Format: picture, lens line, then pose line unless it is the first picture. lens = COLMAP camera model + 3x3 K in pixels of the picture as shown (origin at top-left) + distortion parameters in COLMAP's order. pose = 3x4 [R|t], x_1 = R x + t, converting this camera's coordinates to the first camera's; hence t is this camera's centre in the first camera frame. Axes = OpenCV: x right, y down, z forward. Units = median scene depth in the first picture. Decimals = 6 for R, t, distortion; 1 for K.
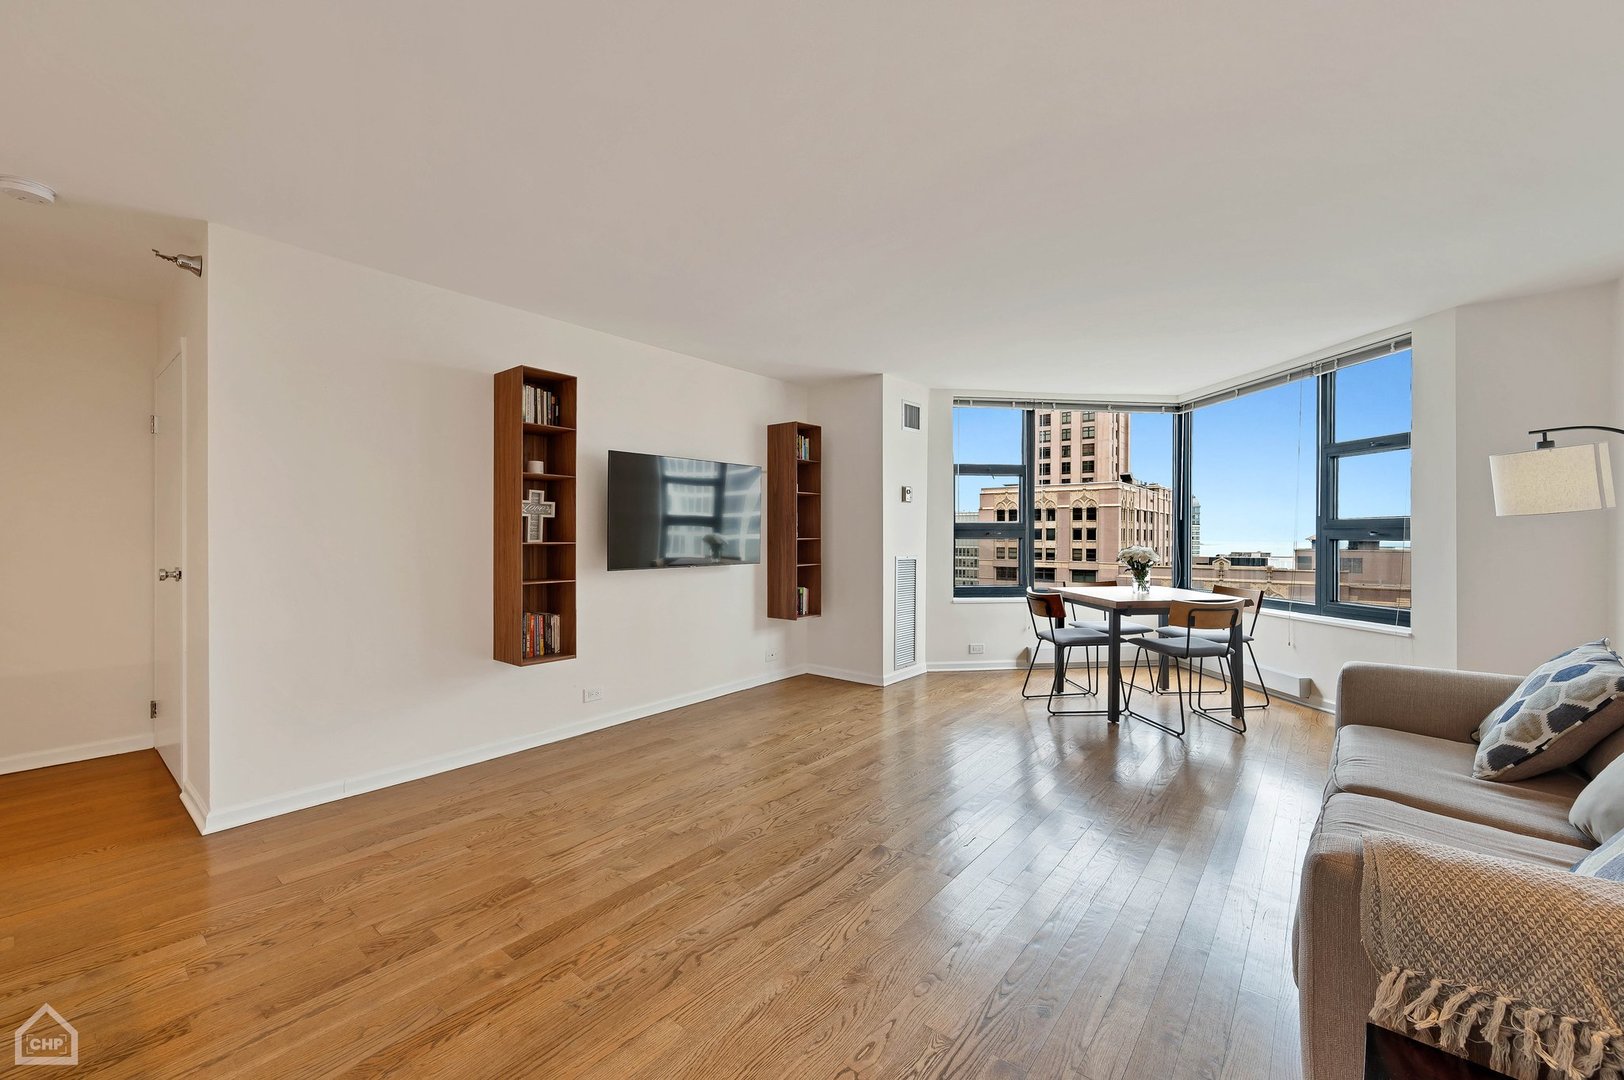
lens RADIAL K [[640.0, 0, 819.7], [0, 640.0, 538.6], [0, 0, 1]] dist [-0.000839, 0.000141]
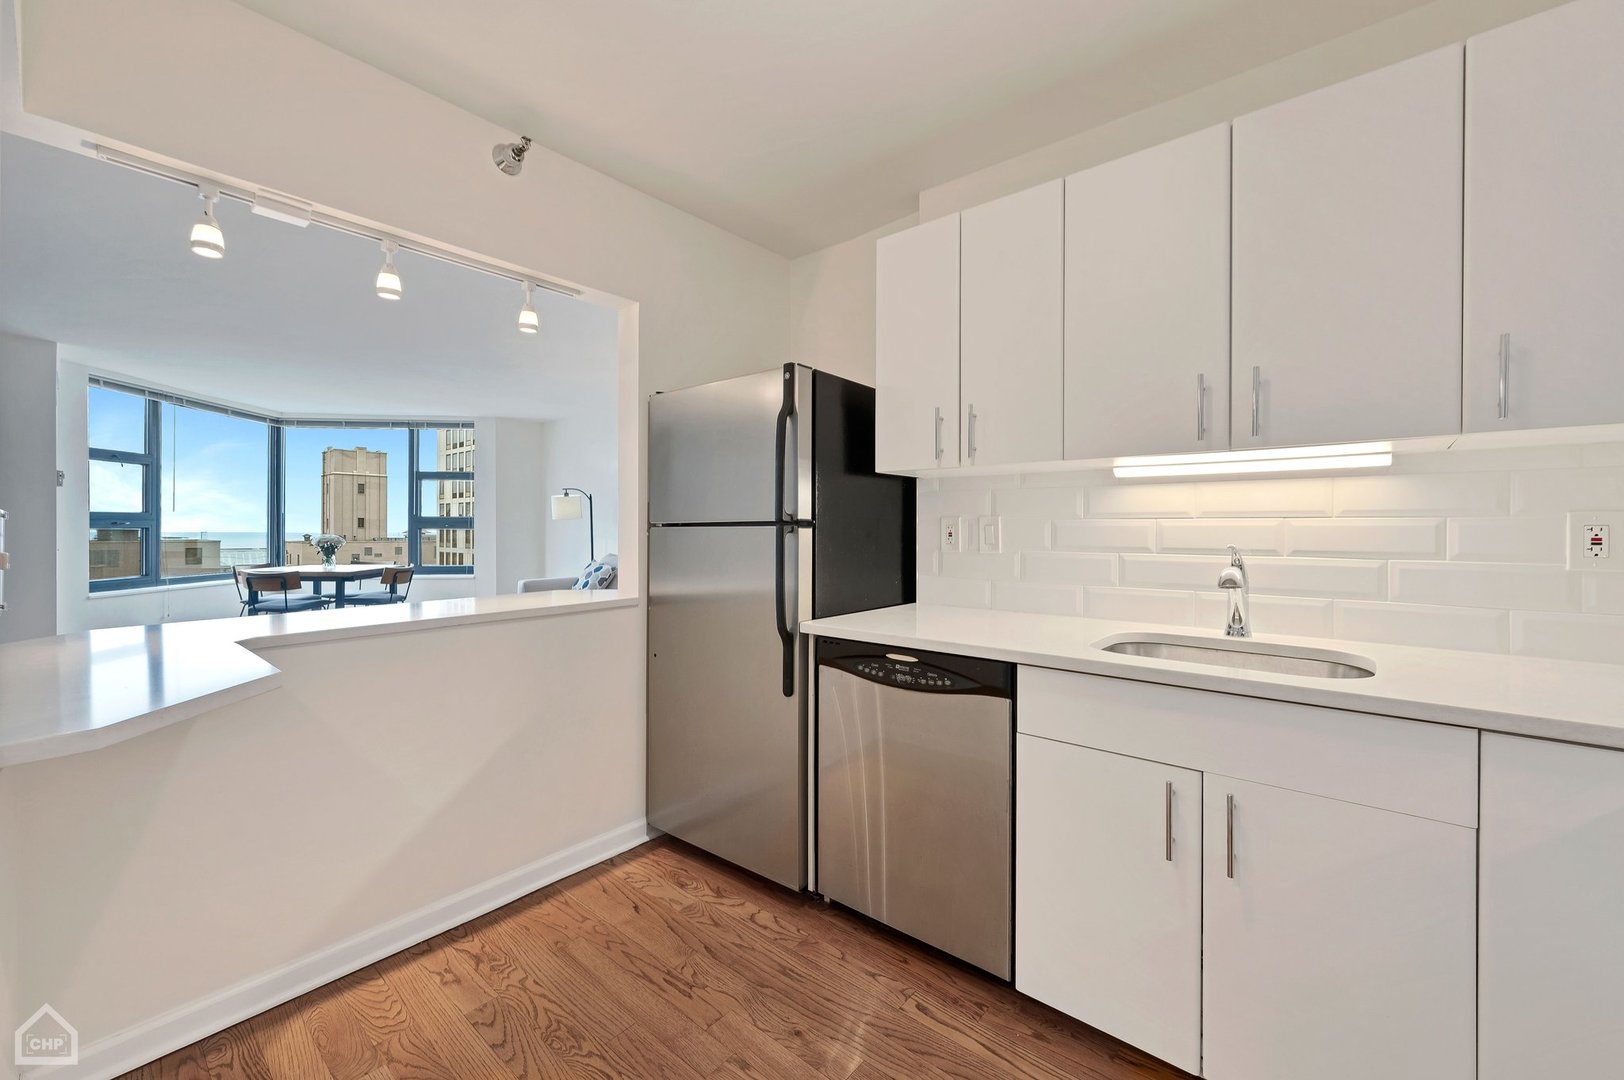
lens RADIAL K [[644.2, 0, 819.0], [0, 644.2, 530.6], [0, 0, 1]] dist [-0.001775, -0.000122]
pose [[0.023451, -0.005367, 0.999711, -0.821981], [0.001159, 0.999985, 0.005341, -0.001123], [-0.999724, 0.001034, 0.023457, -0.080598]]
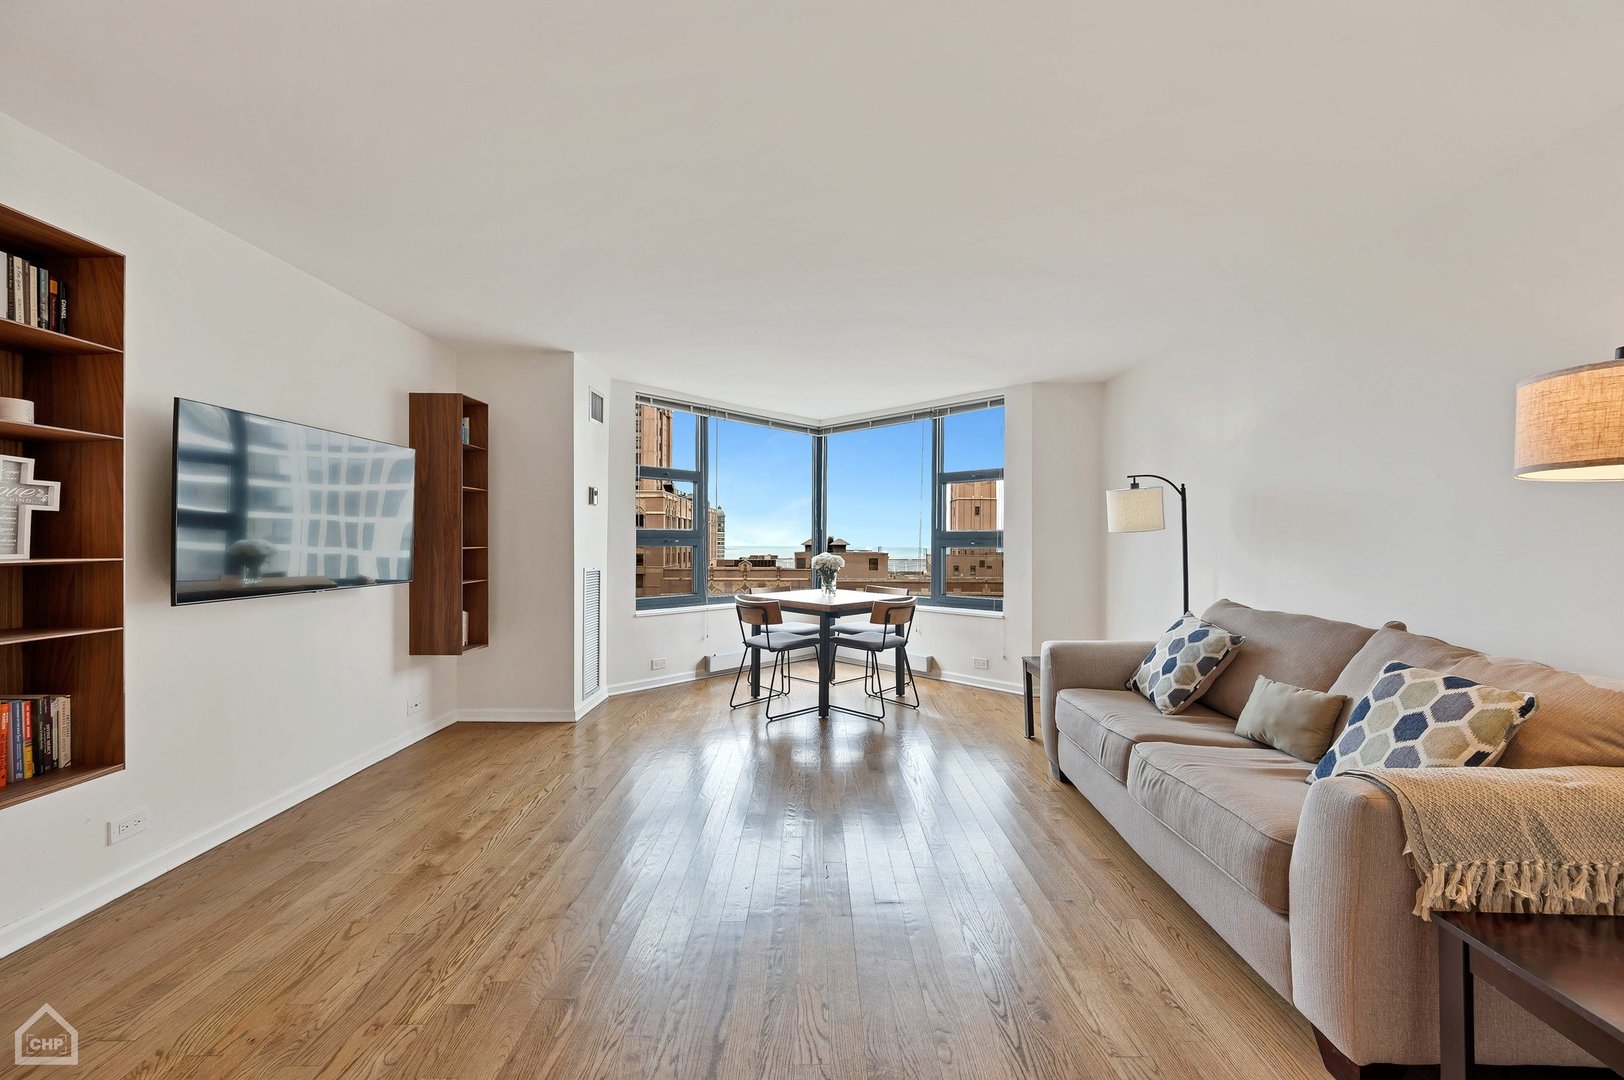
lens RADIAL K [[637.7, 0, 817.9], [0, 637.7, 547.2], [0, 0, 1]] dist [-0.002230, -0.000007]
pose [[0.775935, -0.003508, 0.630803, -0.197931], [0.000254, 0.999986, 0.005249, -0.004594], [-0.630813, -0.003913, 0.775925, 0.153271]]
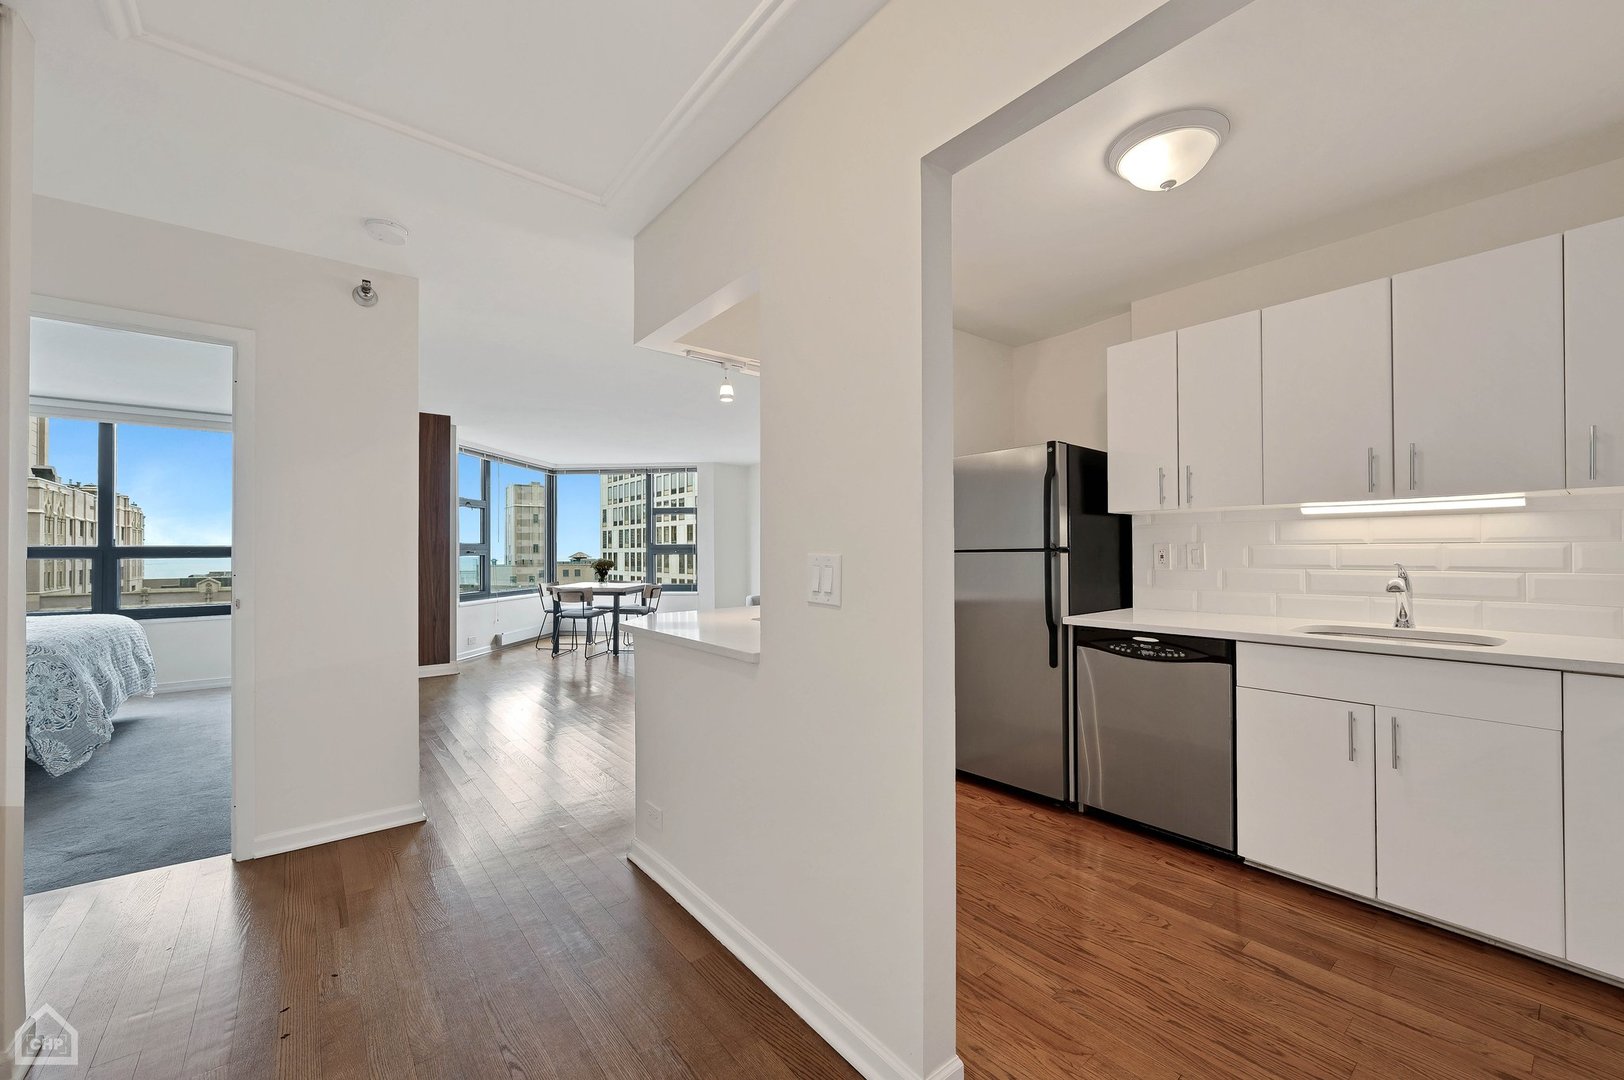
lens RADIAL K [[637.7, 0, 817.9], [0, 637.7, 547.2], [0, 0, 1]] dist [-0.002230, -0.000007]
pose [[0.214577, 0.002595, 0.976704, -1.051960], [0.009916, 0.999939, -0.004835, -0.005470], [-0.976657, 0.010722, 0.214538, 0.039800]]
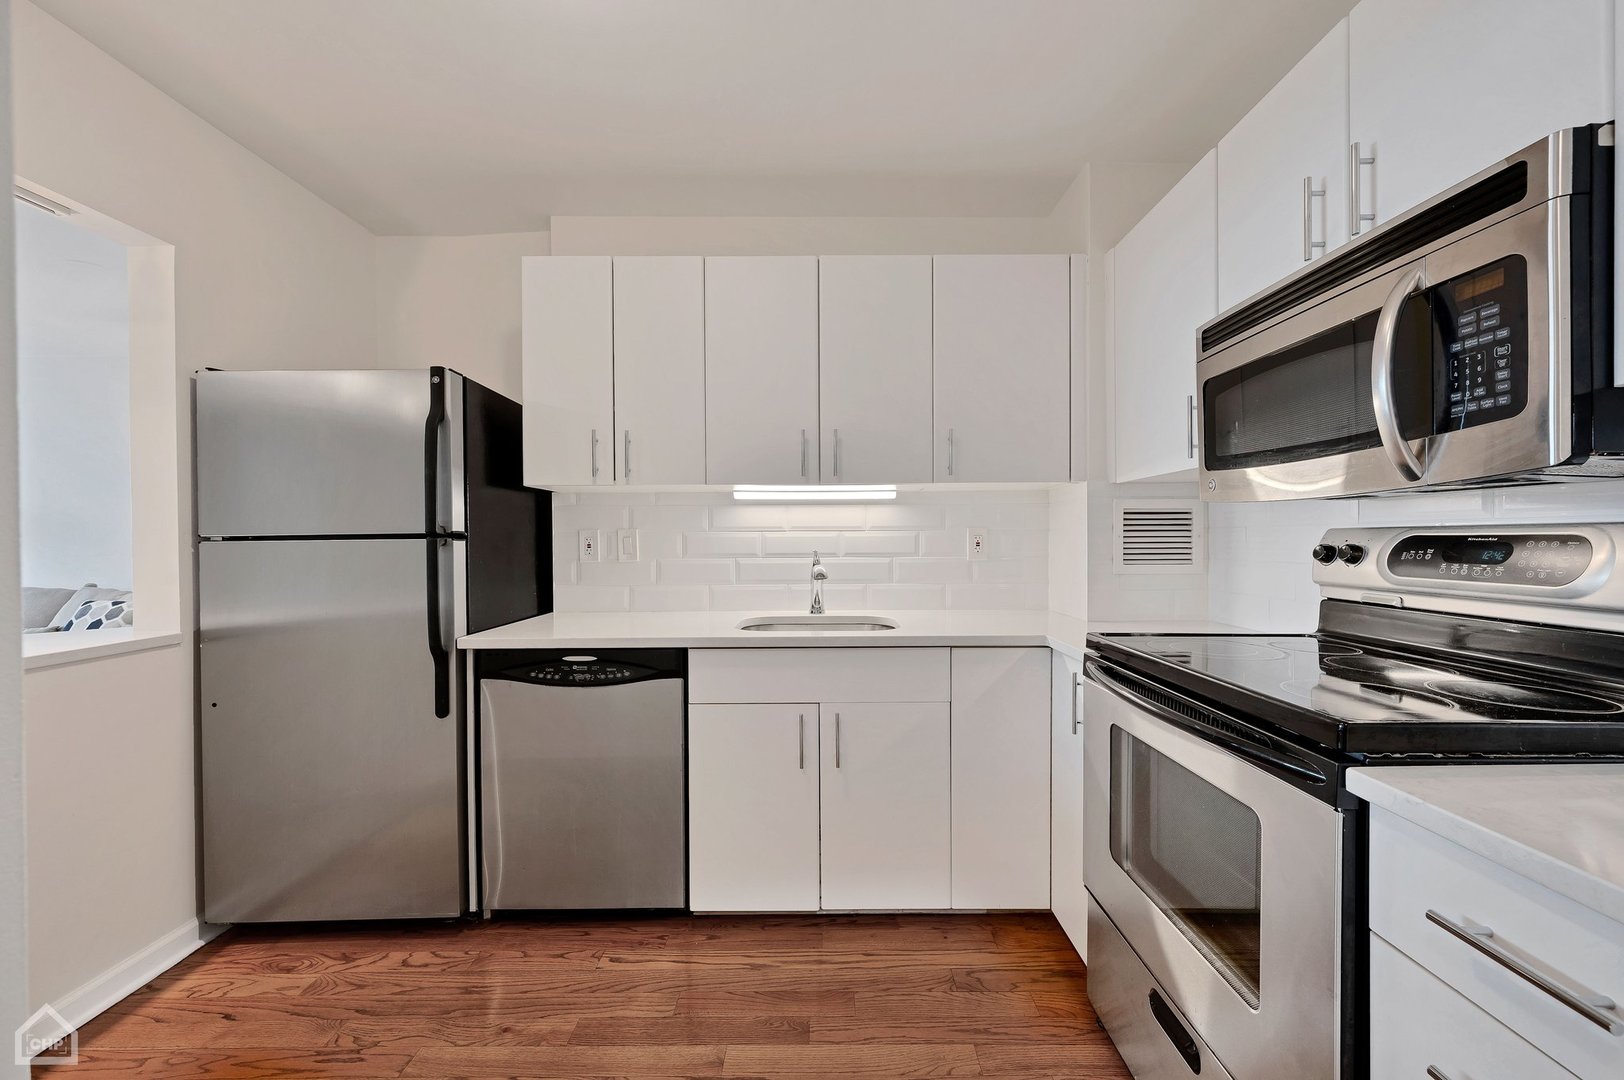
lens RADIAL K [[637.7, 0, 817.9], [0, 637.7, 547.2], [0, 0, 1]] dist [-0.002230, -0.000007]
pose [[-0.622927, -0.007054, 0.782248, -0.857362], [0.007354, 0.999862, 0.014873, -0.000689], [-0.782245, 0.015018, -0.622790, 0.013554]]
